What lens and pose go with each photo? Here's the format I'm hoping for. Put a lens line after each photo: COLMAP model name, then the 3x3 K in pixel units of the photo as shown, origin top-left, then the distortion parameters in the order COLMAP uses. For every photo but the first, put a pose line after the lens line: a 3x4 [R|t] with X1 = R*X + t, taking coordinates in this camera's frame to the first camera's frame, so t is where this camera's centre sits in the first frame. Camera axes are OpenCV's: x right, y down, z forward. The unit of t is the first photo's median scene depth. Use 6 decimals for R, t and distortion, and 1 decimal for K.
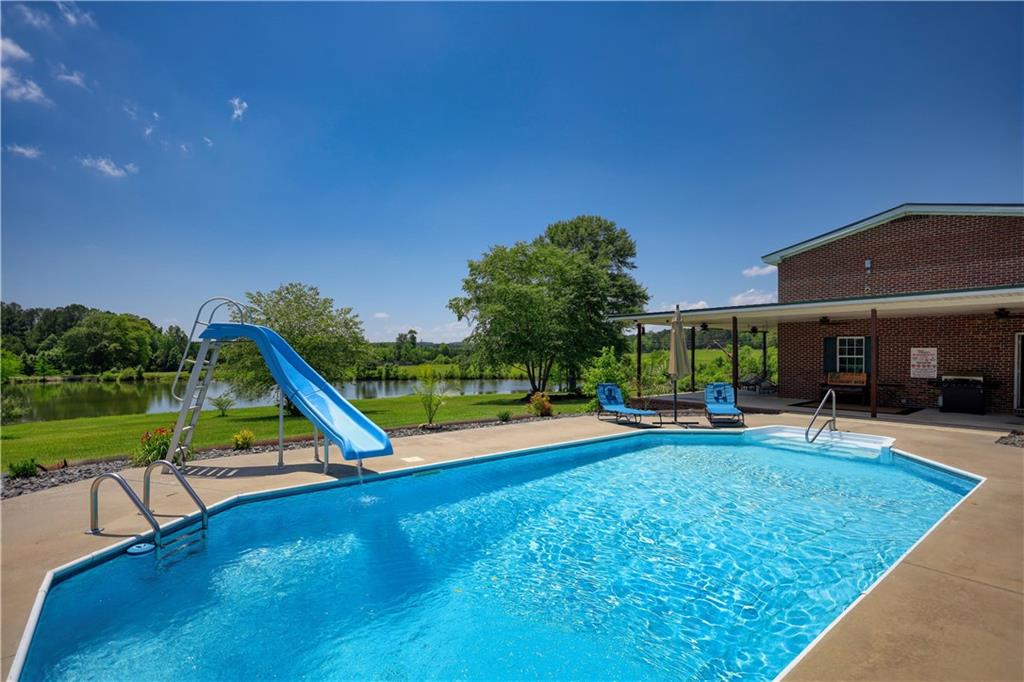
lens RADIAL K [[478.2, 0, 510.9], [0, 478.2, 348.4], [0, 0, 1]] dist [0.002199, 0.000322]
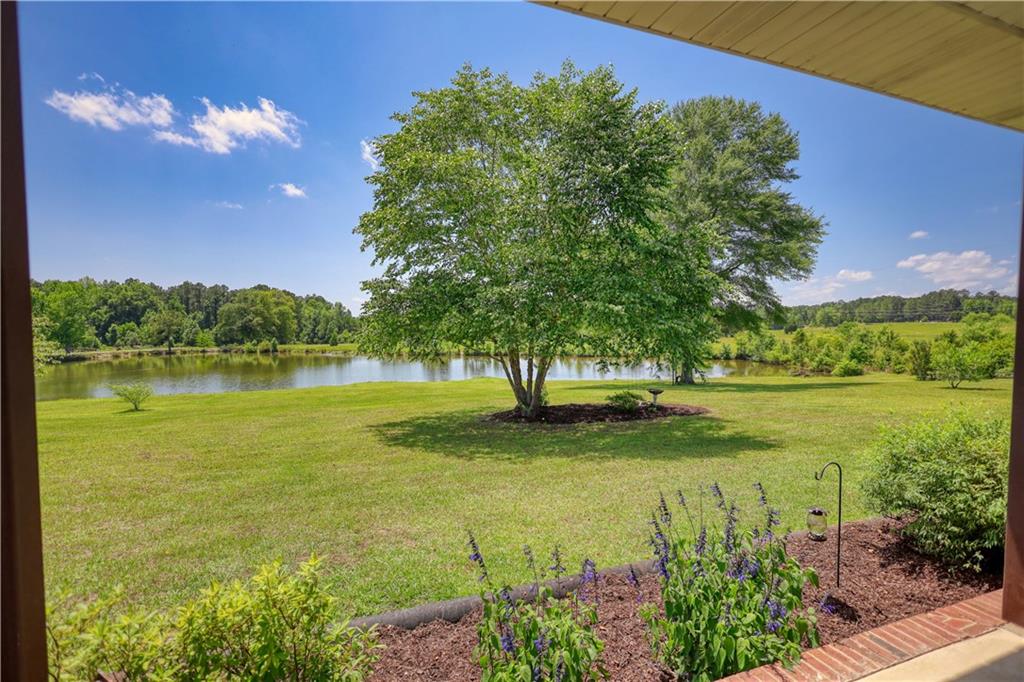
lens RADIAL K [[478.8, 0, 515.8], [0, 478.8, 344.8], [0, 0, 1]] dist [0.003121, 0.001093]
pose [[0.952018, 0.010573, -0.305859, 0.113698], [0.003899, 0.998903, 0.046666, 0.005501], [0.306017, -0.045619, 0.950932, 0.325668]]
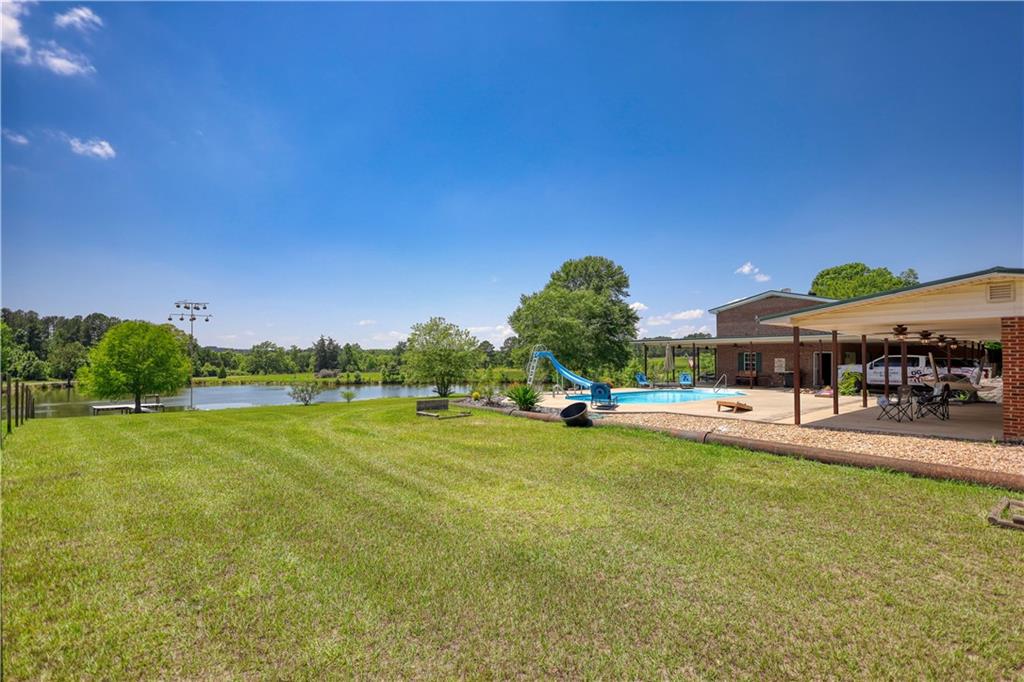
lens RADIAL K [[481.8, 0, 511.6], [0, 481.8, 345.8], [0, 0, 1]] dist [0.001258, -0.000061]
pose [[0.999022, 0.003600, 0.044071, -0.118936], [-0.002705, 0.999789, -0.020354, -0.002725], [-0.044135, 0.020215, 0.998821, -0.304169]]
